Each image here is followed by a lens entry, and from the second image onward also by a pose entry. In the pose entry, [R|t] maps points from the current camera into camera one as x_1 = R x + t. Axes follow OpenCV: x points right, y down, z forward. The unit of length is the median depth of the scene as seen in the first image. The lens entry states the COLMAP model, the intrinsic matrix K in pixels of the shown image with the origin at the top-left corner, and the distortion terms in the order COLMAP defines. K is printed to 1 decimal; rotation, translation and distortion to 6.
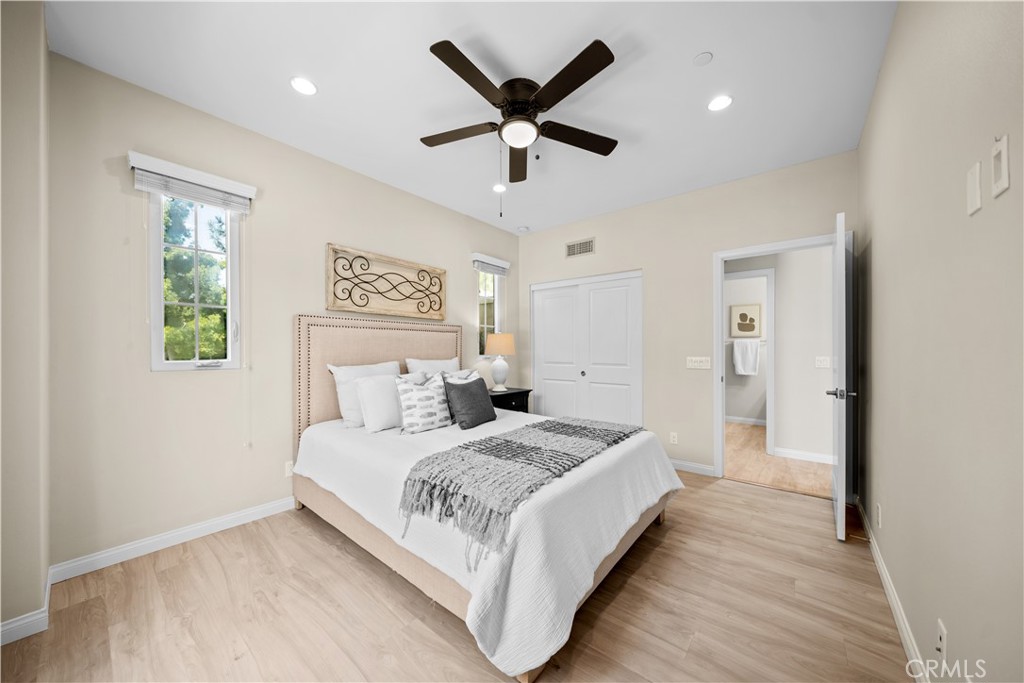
lens RADIAL K [[349.4, 0, 507.7], [0, 349.4, 350.6], [0, 0, 1]] dist [-0.005403, -0.000122]
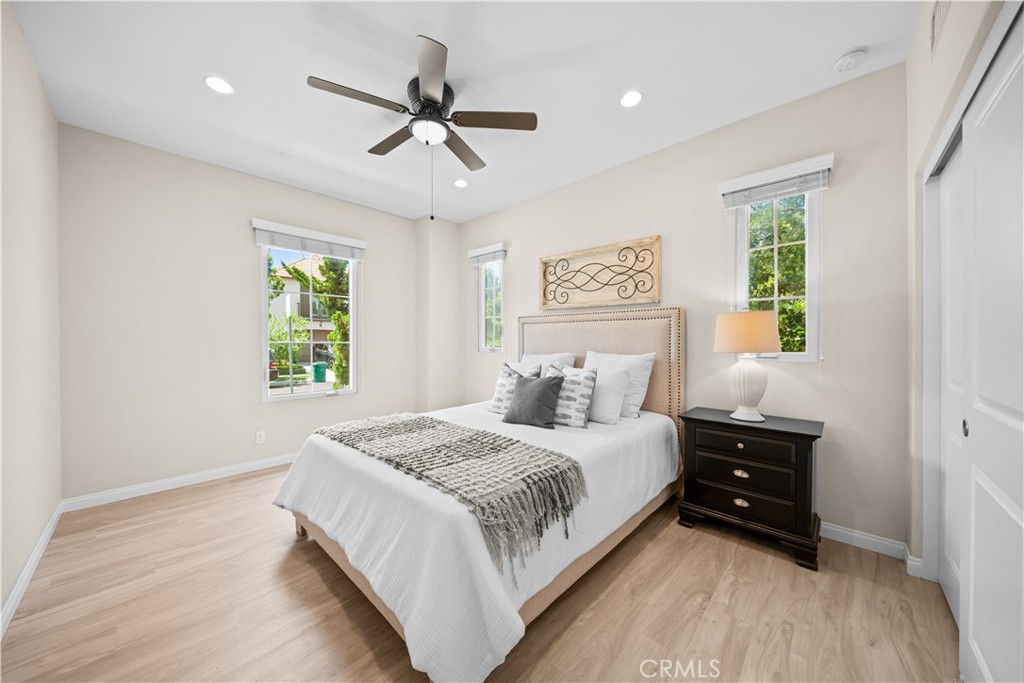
lens RADIAL K [[349.4, 0, 506.8], [0, 349.4, 338.6], [0, 0, 1]] dist [-0.005403, -0.000122]
pose [[-0.067810, -0.002193, -0.997696, 0.712002], [-0.001547, 0.999997, -0.002093, -0.008554], [0.997697, 0.001402, -0.067813, 0.876542]]
